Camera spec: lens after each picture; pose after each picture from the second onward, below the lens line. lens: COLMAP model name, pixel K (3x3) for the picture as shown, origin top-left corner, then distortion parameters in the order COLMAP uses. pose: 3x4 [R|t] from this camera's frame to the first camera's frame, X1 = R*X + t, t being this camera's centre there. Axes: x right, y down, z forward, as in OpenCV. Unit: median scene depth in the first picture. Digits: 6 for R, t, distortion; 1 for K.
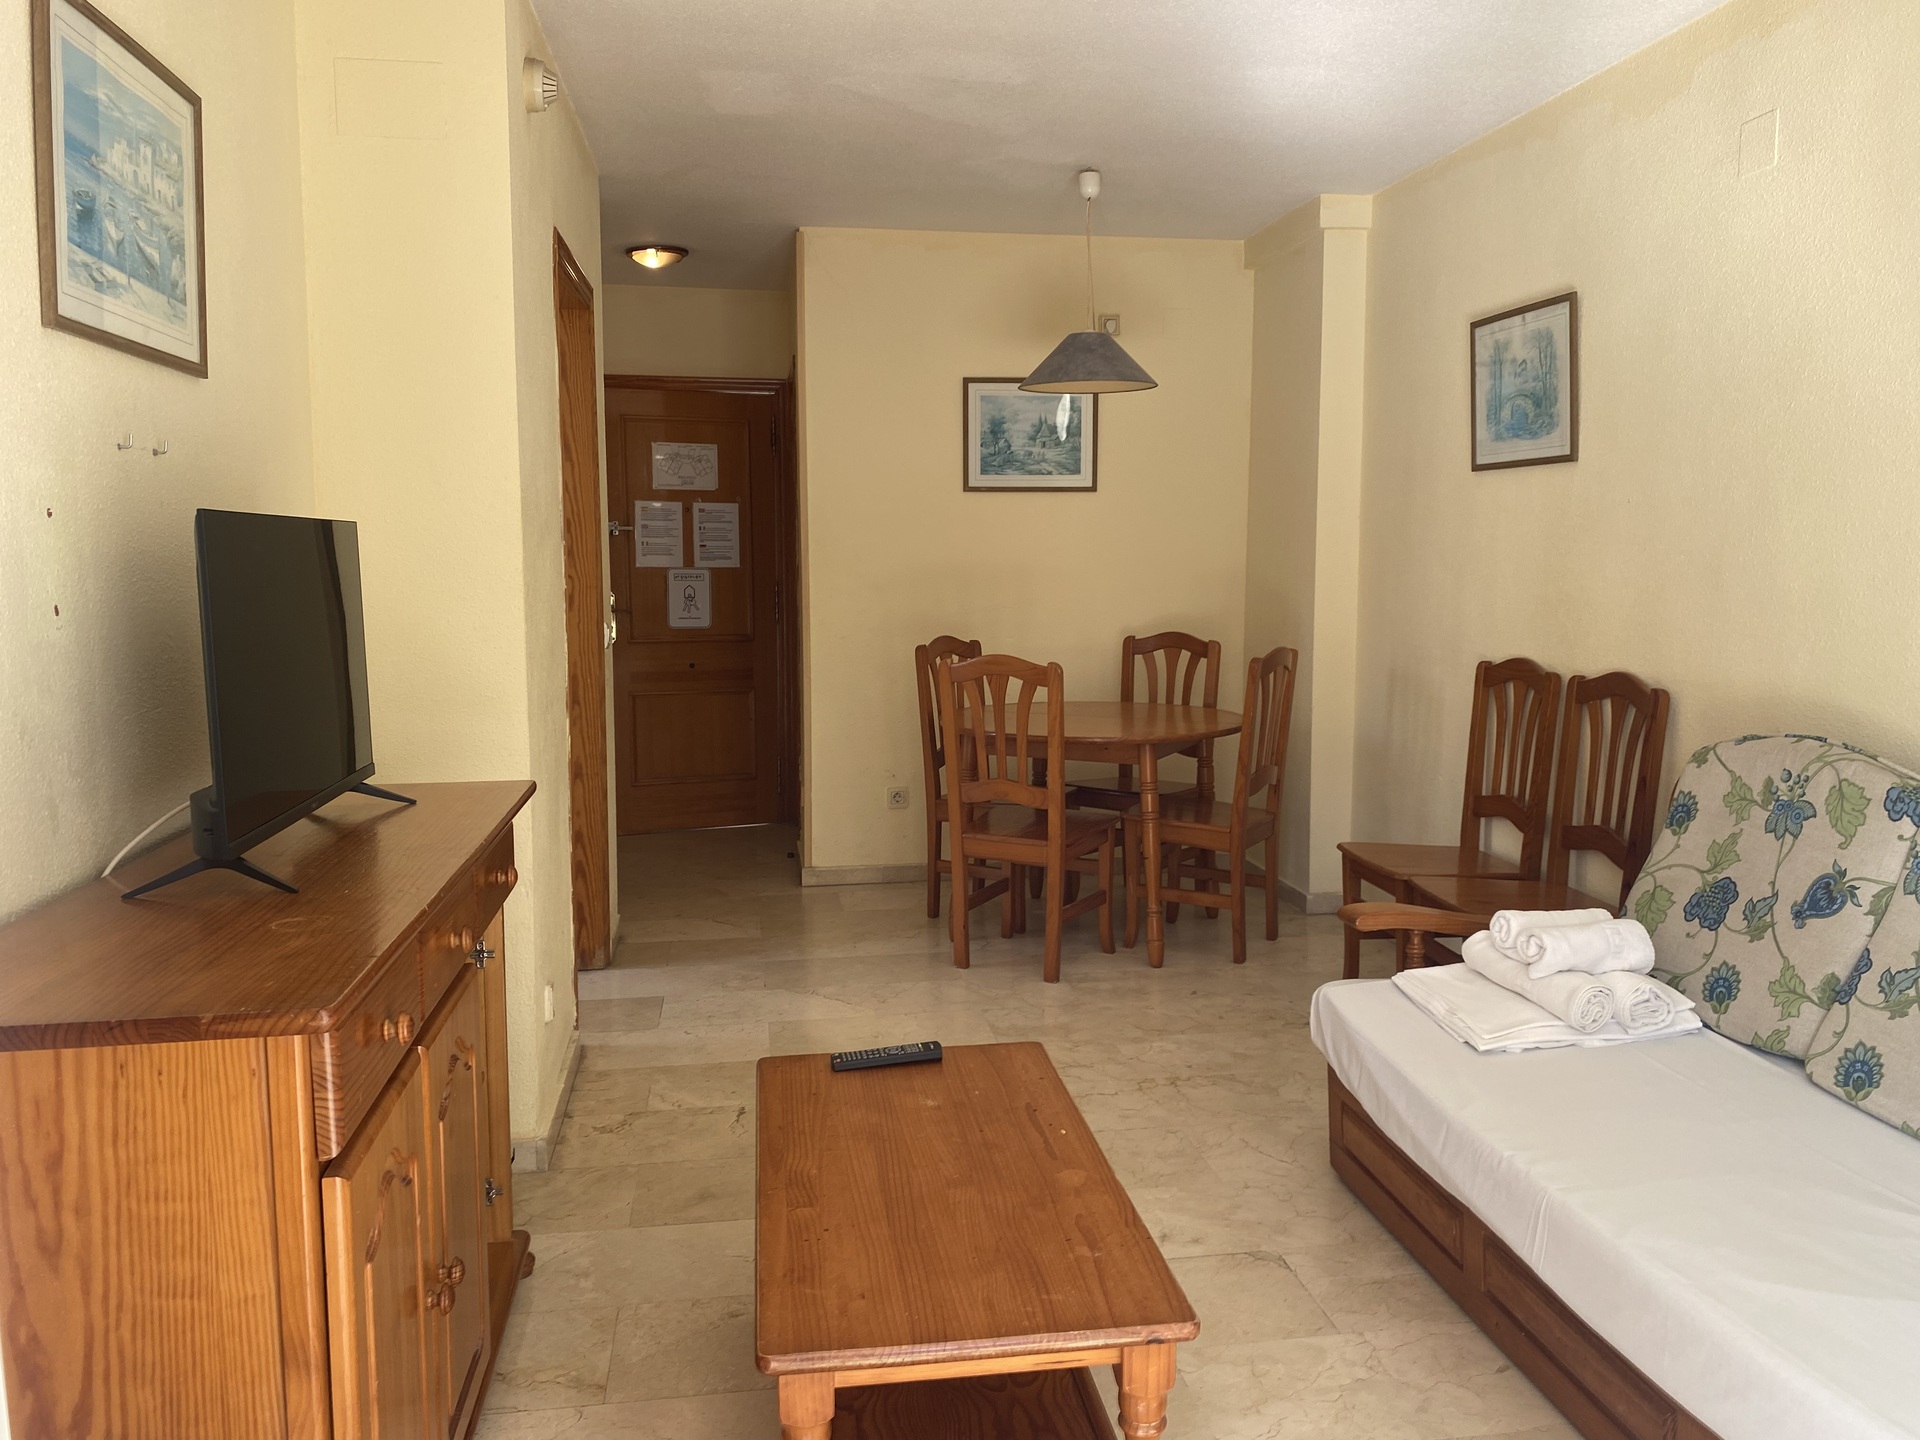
lens RADIAL K [[1475.1, 0, 959.1], [0, 1475.1, 712.3], [0, 0, 1]] dist [-0.009893, -0.005516]
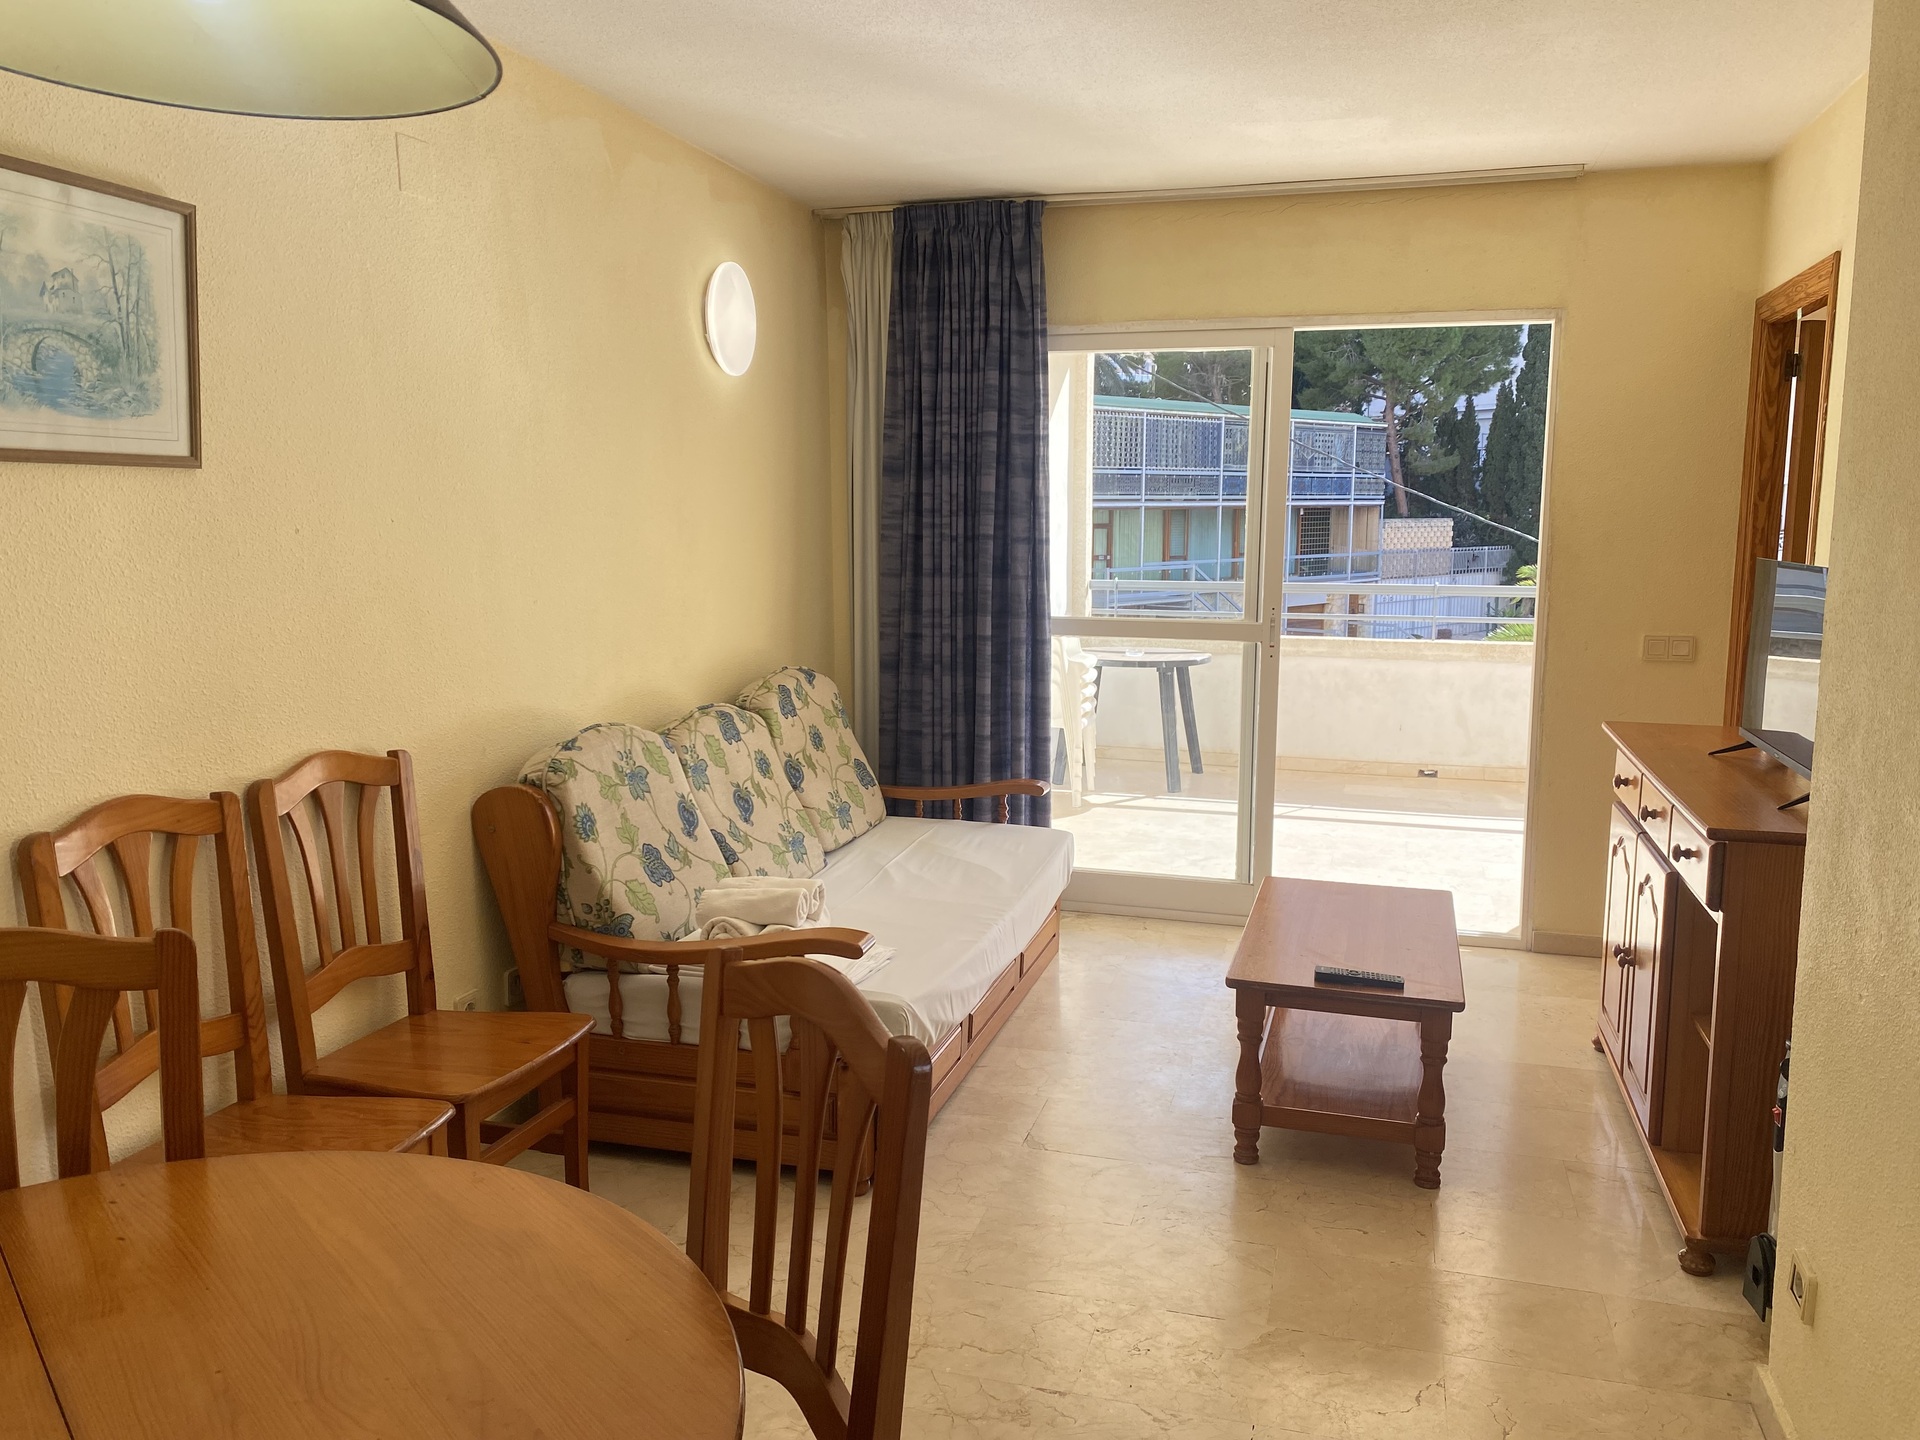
lens RADIAL K [[1475.1, 0, 955.6], [0, 1475.1, 721.7], [0, 0, 1]] dist [-0.009893, -0.005516]
pose [[-0.911030, -0.053953, 0.408796, -0.156120], [0.048682, 0.970395, 0.236566, -0.194203], [-0.409457, 0.235420, -0.881432, 1.426688]]
